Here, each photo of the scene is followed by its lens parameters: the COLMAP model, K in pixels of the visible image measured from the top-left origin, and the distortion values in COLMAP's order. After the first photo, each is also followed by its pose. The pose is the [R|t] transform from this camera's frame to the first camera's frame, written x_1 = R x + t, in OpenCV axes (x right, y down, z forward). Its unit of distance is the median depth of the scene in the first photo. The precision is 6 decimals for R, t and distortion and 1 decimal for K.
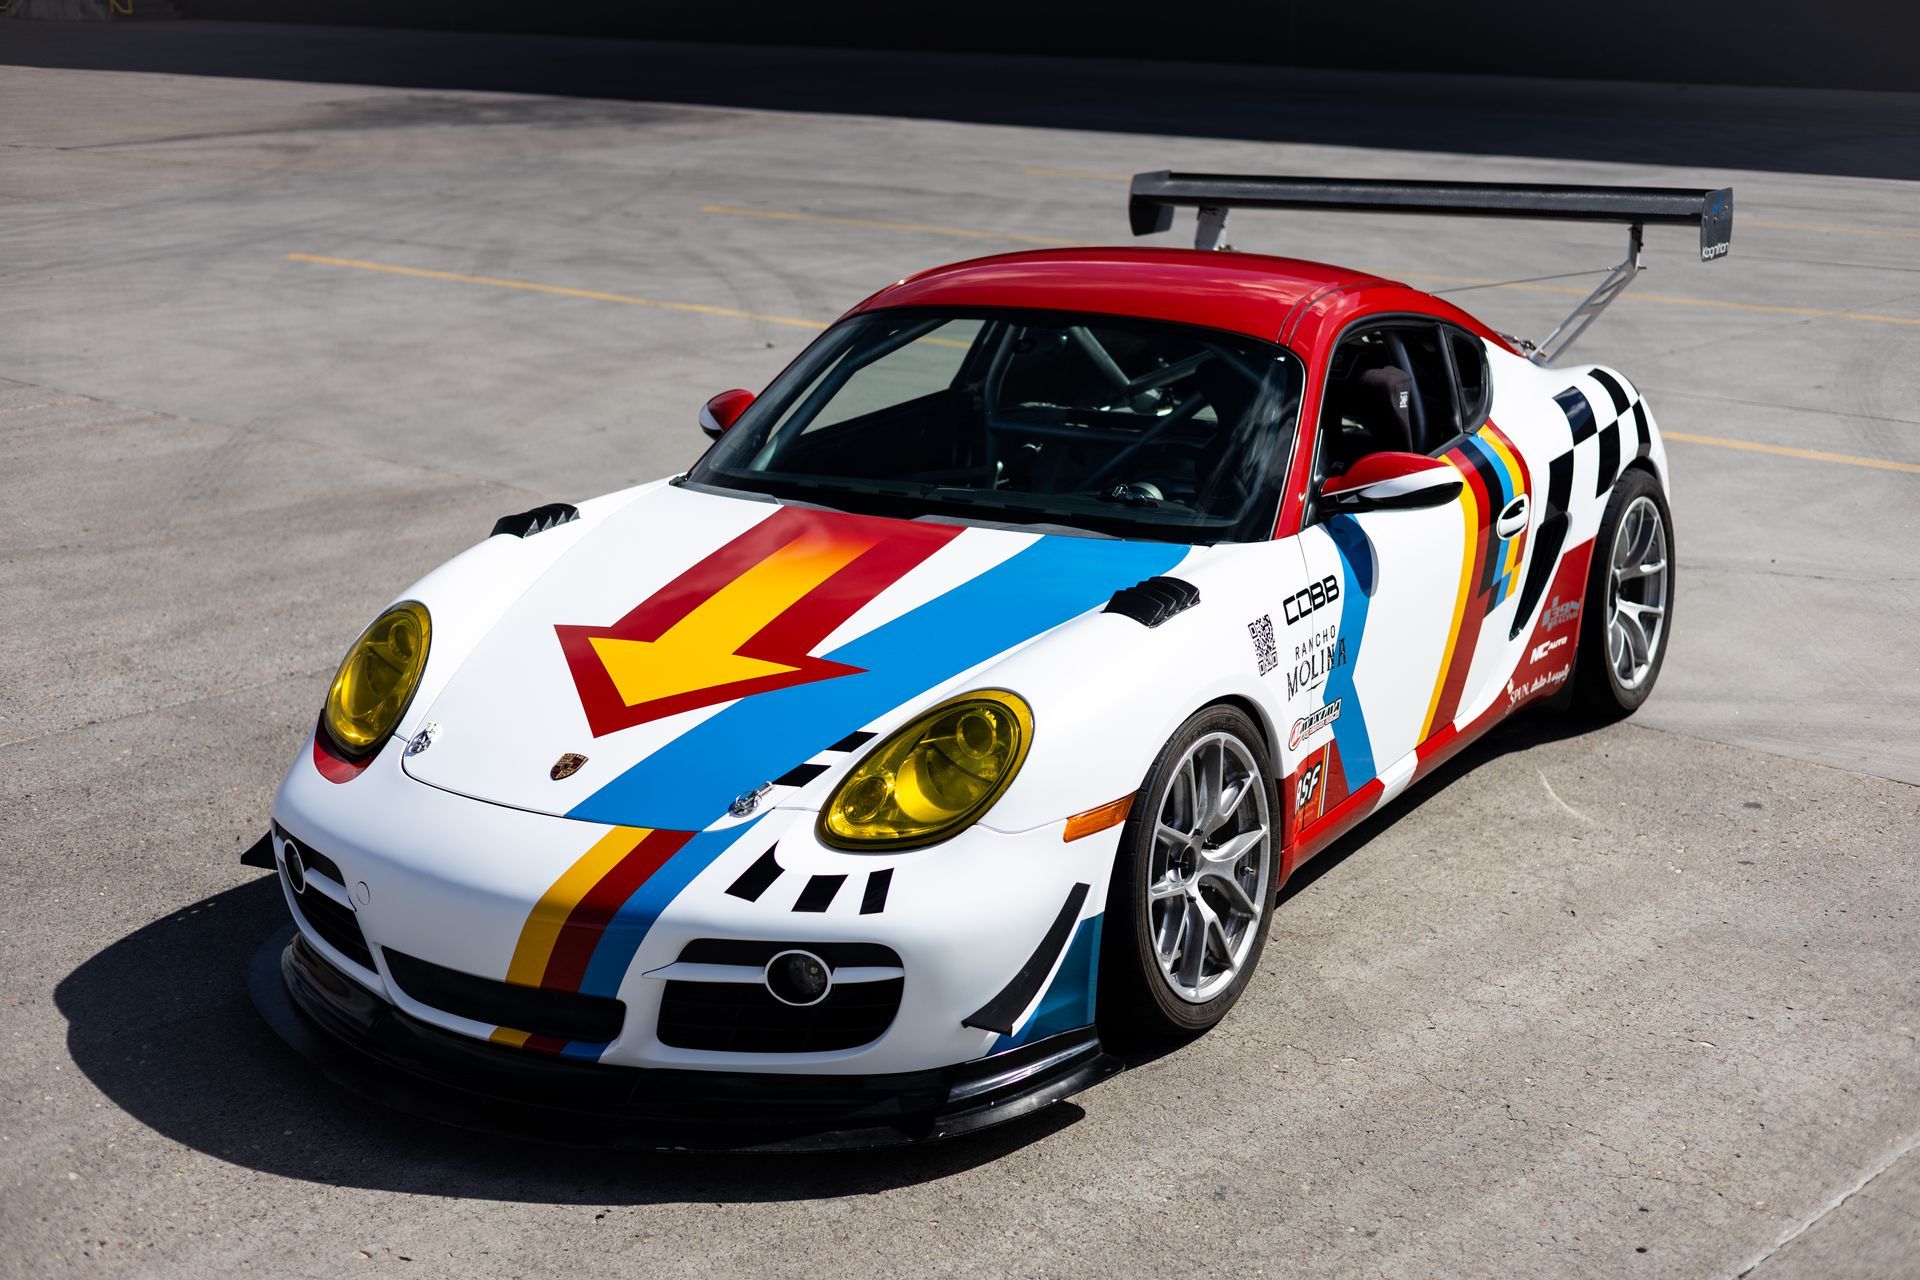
lens RADIAL K [[2672.5, 0, 960.0], [0, 2672.5, 640.0], [0, 0, 1]] dist [0.007518, 0.014182]
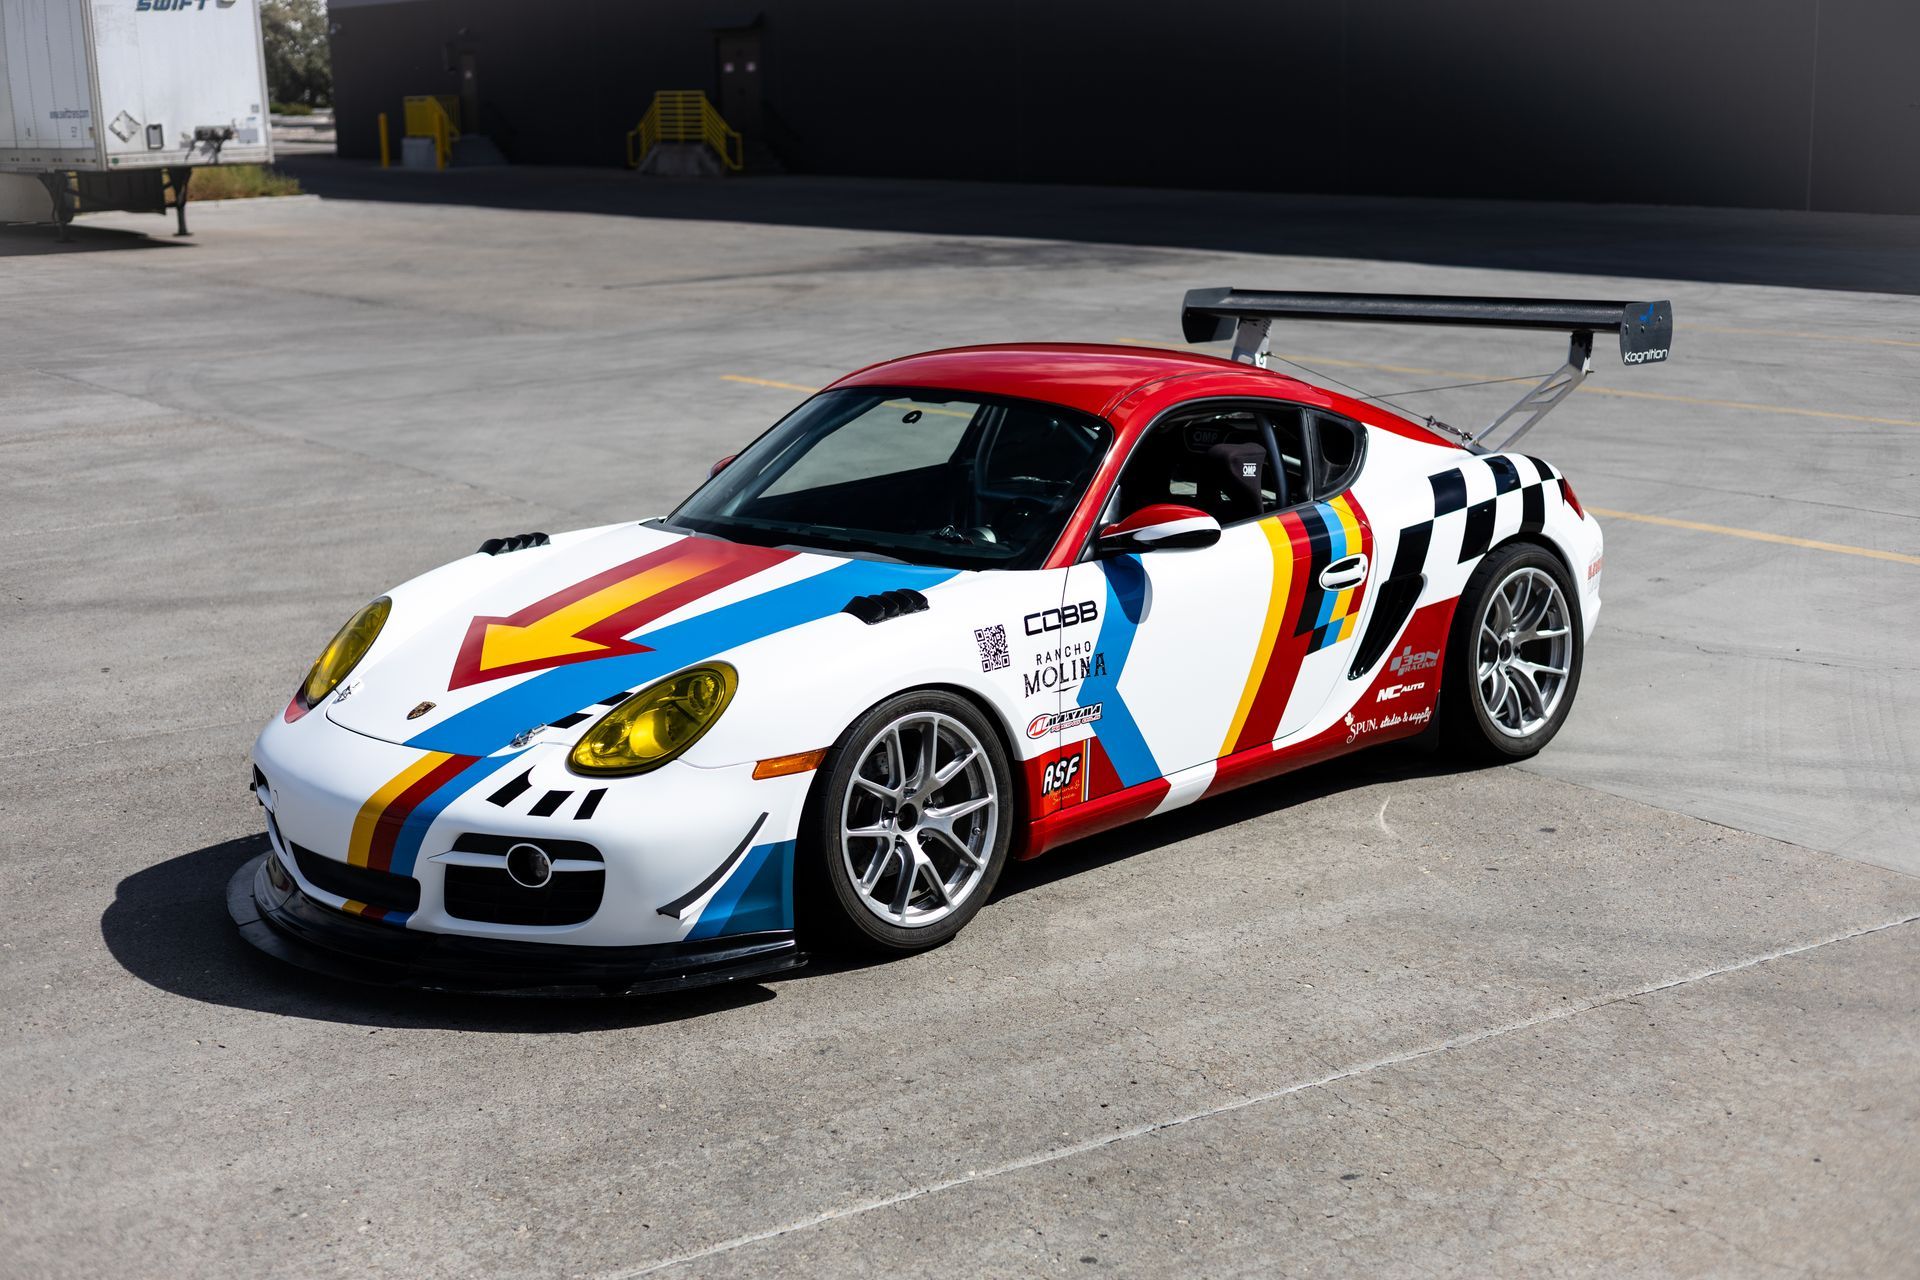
lens RADIAL K [[2672.5, 0, 960.0], [0, 2672.5, 640.0], [0, 0, 1]] dist [0.007518, 0.014182]
pose [[0.970935, 0.034059, -0.236906, 0.369248], [-0.047053, 0.997669, -0.049414, 0.056573], [0.234671, 0.059125, 0.970275, -0.197086]]
